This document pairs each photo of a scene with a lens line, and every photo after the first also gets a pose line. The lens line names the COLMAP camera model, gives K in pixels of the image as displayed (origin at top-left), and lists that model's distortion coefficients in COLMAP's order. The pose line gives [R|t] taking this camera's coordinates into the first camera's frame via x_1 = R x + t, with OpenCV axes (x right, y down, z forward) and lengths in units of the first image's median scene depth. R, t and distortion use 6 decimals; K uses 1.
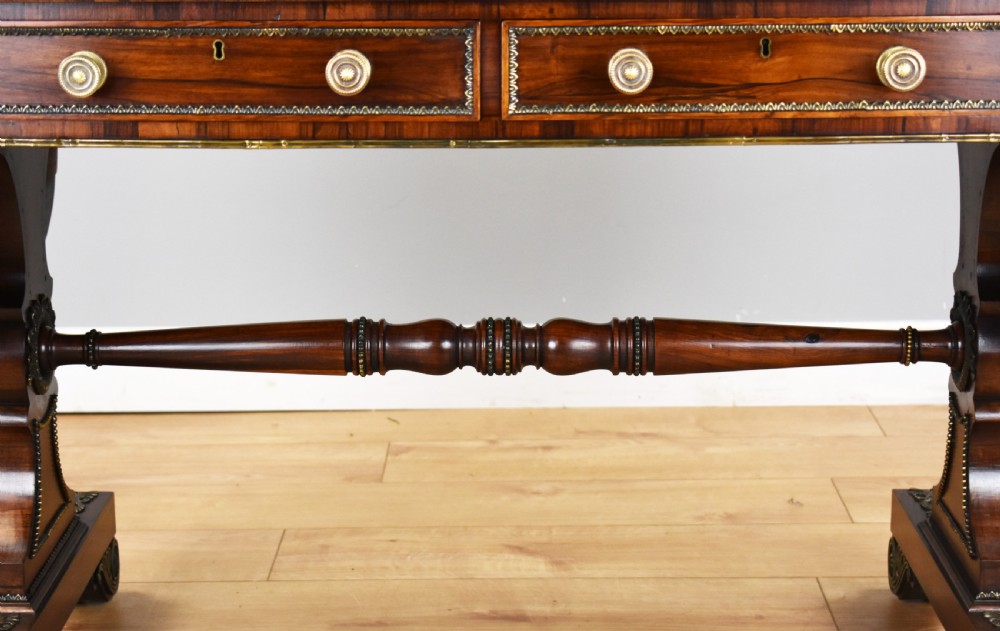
lens RADIAL K [[2198.9, 0, 499.6], [0, 2198.9, 364.0], [0, 0, 1]] dist [0.037977, -0.004551]
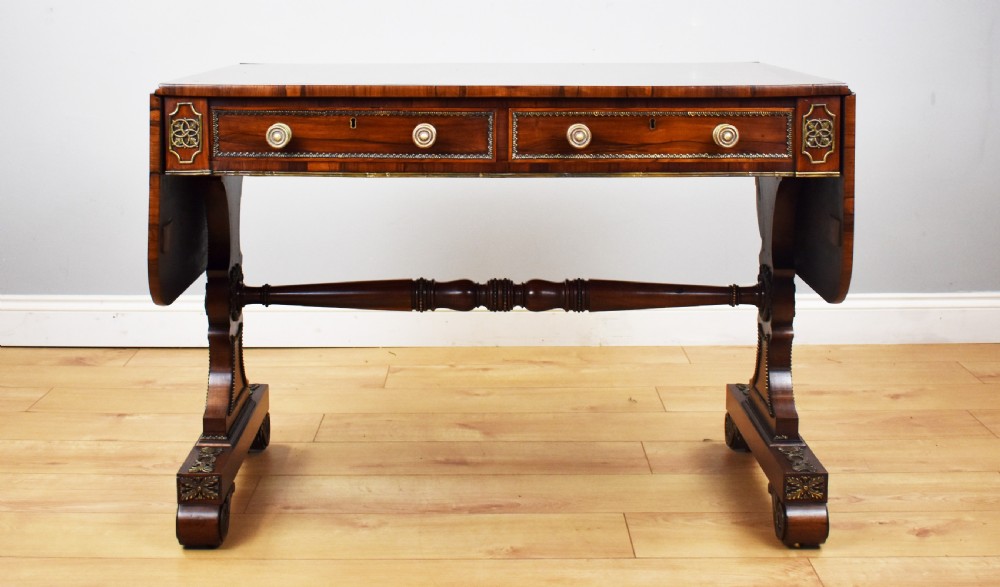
lens RADIAL K [[1473.4, 0, 496.2], [0, 1473.4, 155.3], [0, 0, 1]] dist [-0.074729, 0.025410]
pose [[0.999796, 0.007027, 0.018921, -0.031970], [-0.004507, 0.991491, -0.130094, 0.041593], [-0.019674, 0.129982, 0.991321, -0.205666]]
